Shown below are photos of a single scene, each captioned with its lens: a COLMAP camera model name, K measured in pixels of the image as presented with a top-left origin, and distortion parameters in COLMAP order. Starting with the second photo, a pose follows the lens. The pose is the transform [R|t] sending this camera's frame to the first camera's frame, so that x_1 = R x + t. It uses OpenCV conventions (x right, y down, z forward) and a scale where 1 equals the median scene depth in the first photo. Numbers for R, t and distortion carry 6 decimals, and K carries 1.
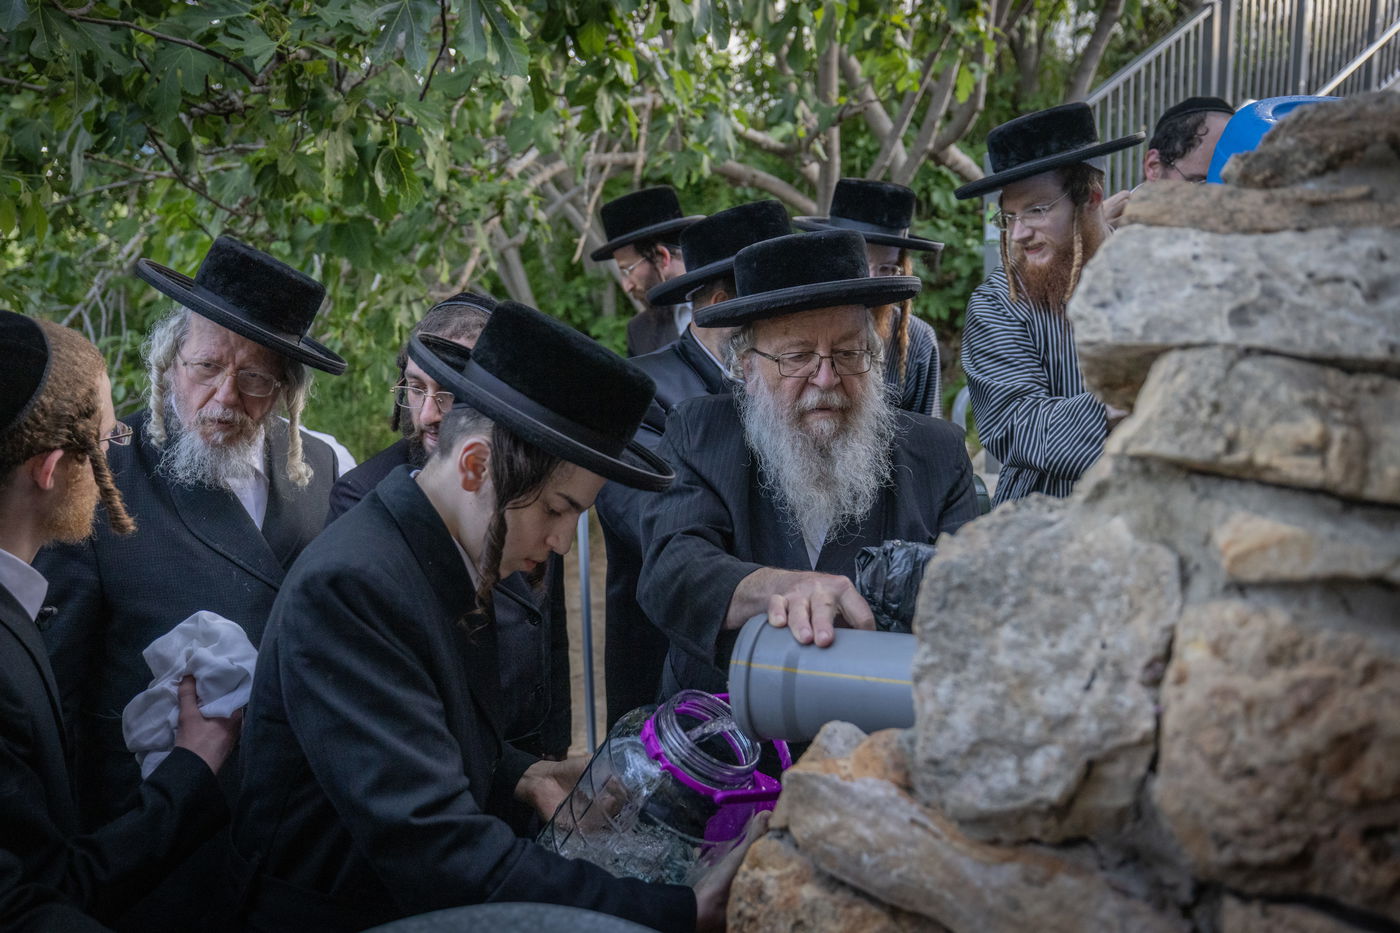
lens RADIAL K [[1015.3, 0, 685.9], [0, 1015.3, 464.4], [0, 0, 1]] dist [-0.006241, -0.001528]
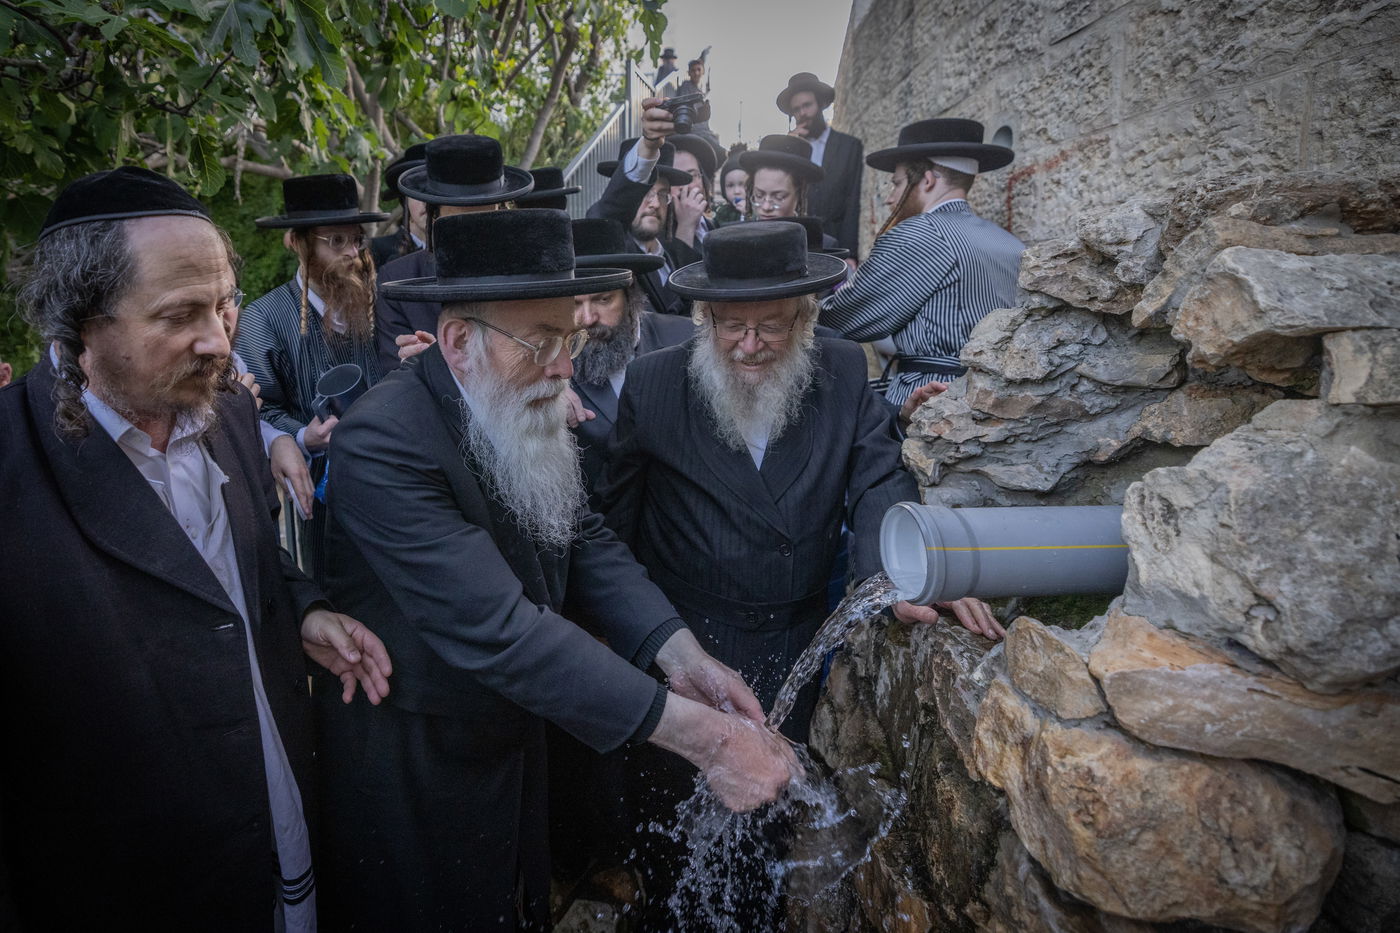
lens RADIAL K [[690.6, 0, 559.6], [0, 690.6, 365.6], [0, 0, 1]] dist [-0.001251, -0.000680]
pose [[0.873169, -0.046462, 0.485199, -1.014691], [0.062222, 0.997927, -0.016415, -0.114913], [-0.483431, 0.044523, 0.874250, 0.656987]]
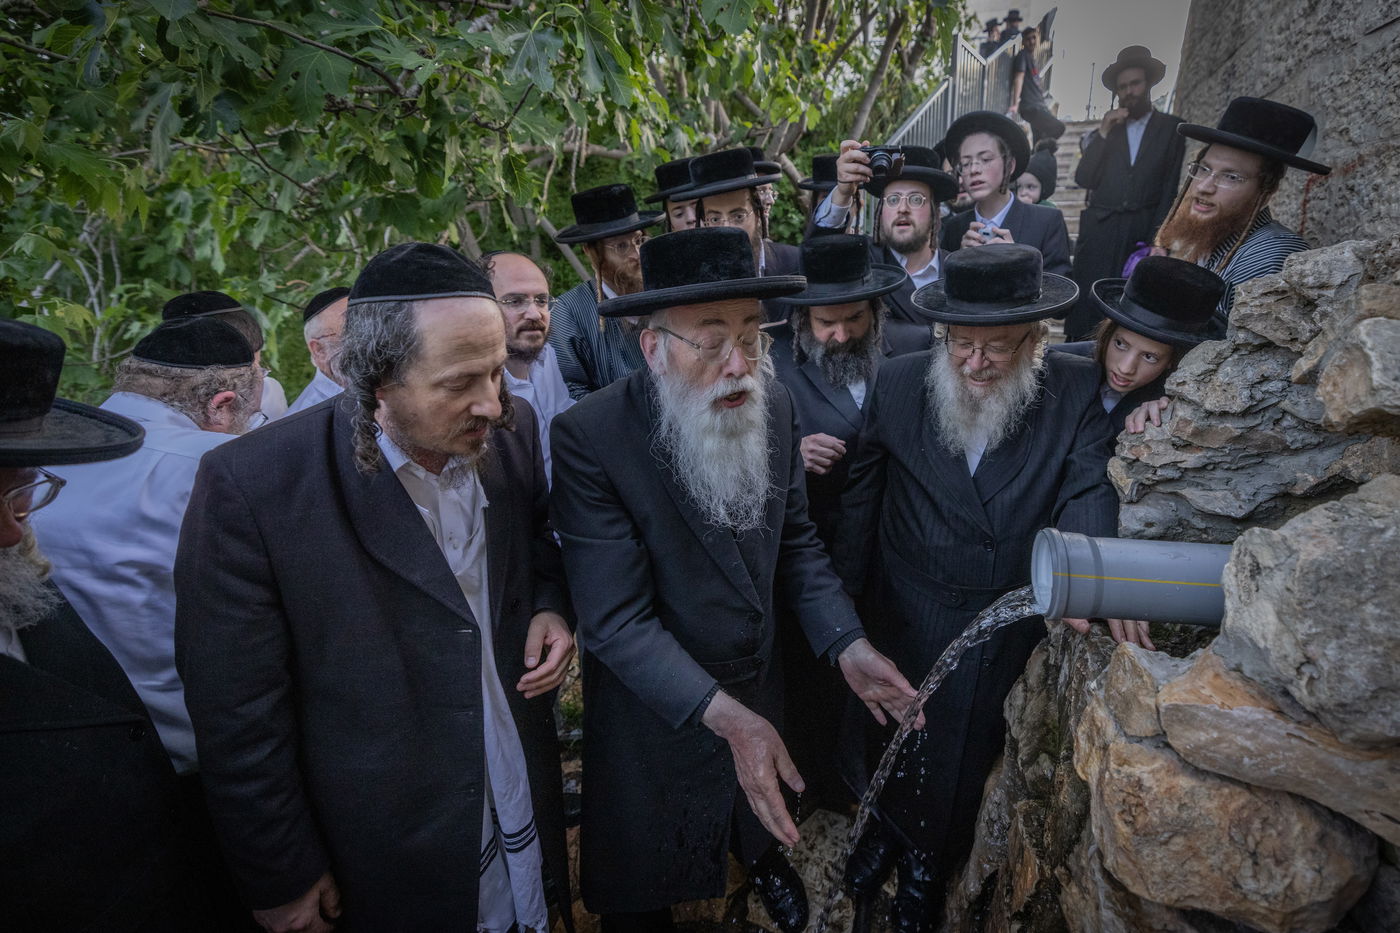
lens RADIAL K [[648.9, 0, 789.4], [0, 648.9, 406.1], [0, 0, 1]] dist [-0.000761, -0.000530]
pose [[0.941273, -0.057568, 0.332703, -0.771873], [0.027805, 0.995227, 0.093540, -0.238461], [-0.336500, -0.078796, 0.938381, 0.415842]]
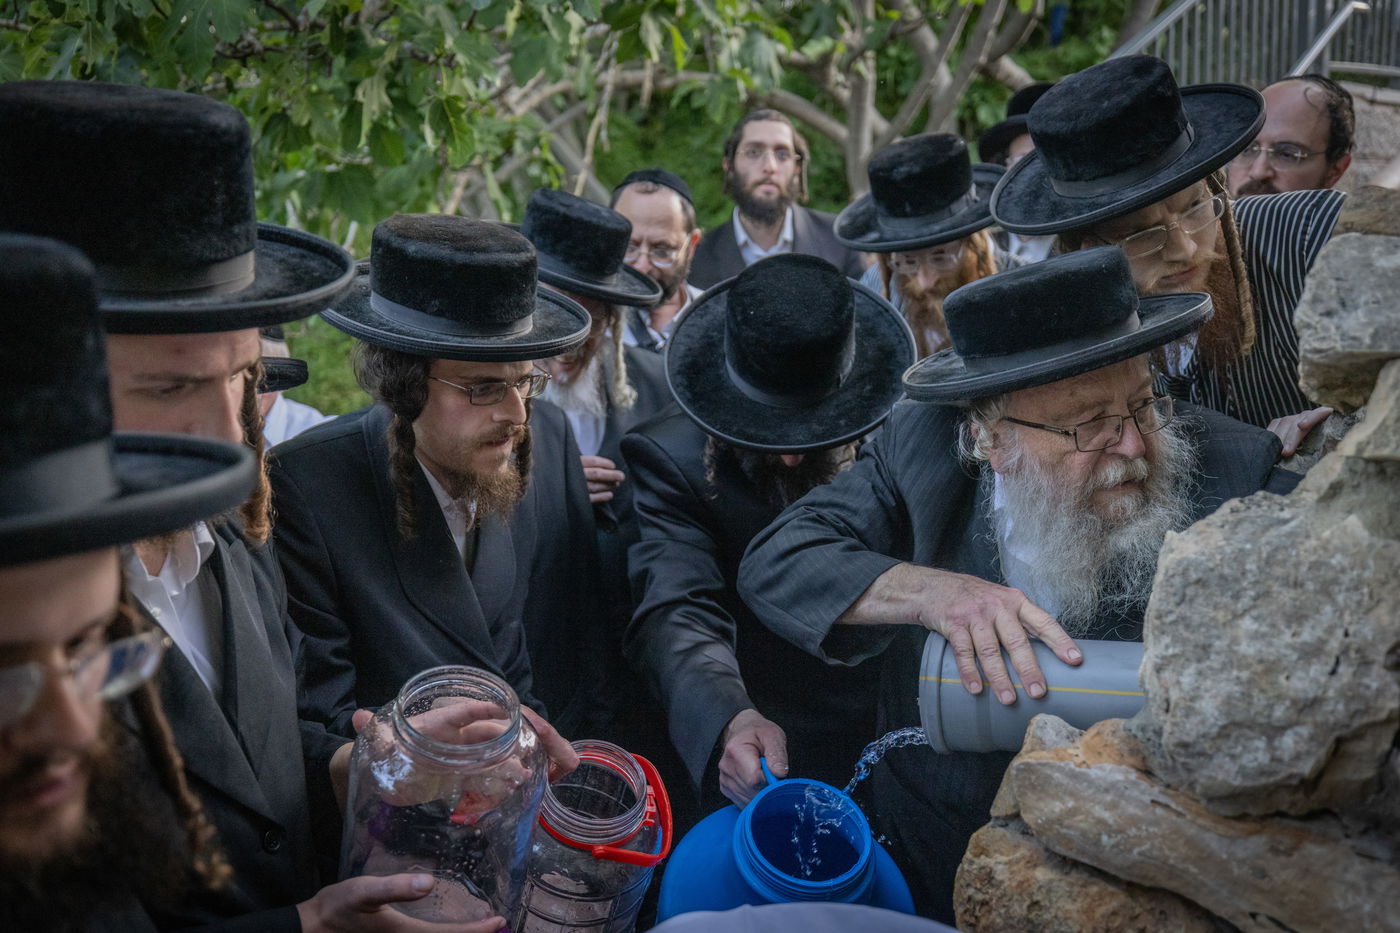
lens RADIAL K [[1211.9, 0, 700.0], [0, 1211.9, 466.5], [0, 0, 1]] dist [0.007224, 0.009376]
pose [[0.999286, -0.022135, 0.030611, -0.296121], [0.021148, 0.999258, 0.032197, -0.054016], [-0.031301, -0.031527, 0.999013, -0.259963]]
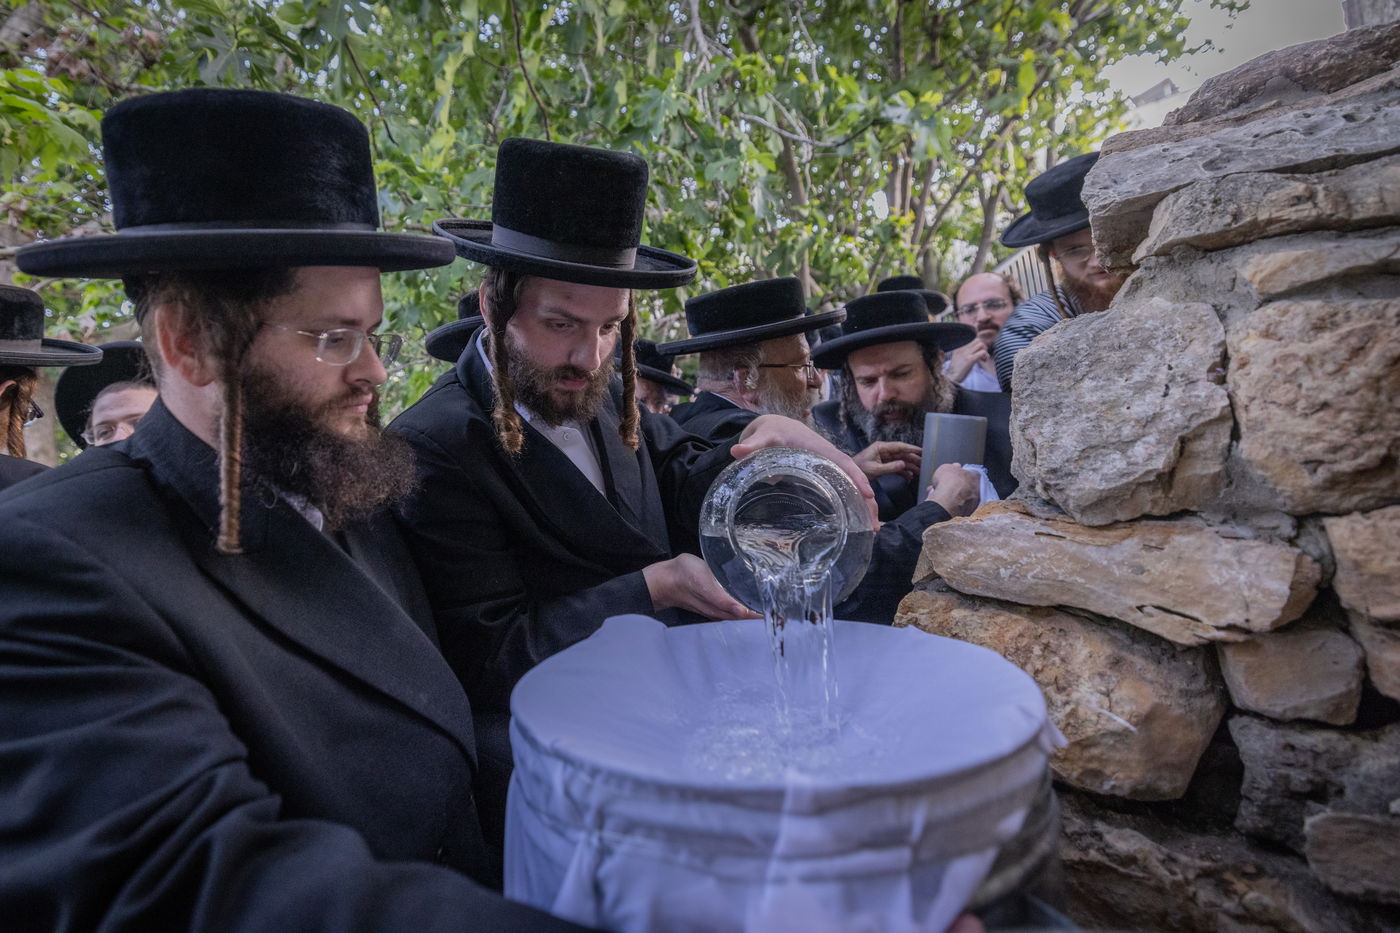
lens RADIAL K [[671.3, 0, 619.3], [0, 671.3, 404.4], [0, 0, 1]] dist [0.000340, -0.000967]
pose [[0.989881, -0.066361, -0.125428, -0.224601], [0.032411, 0.966279, -0.255449, 0.412855], [0.138151, 0.248799, 0.958652, -0.003391]]
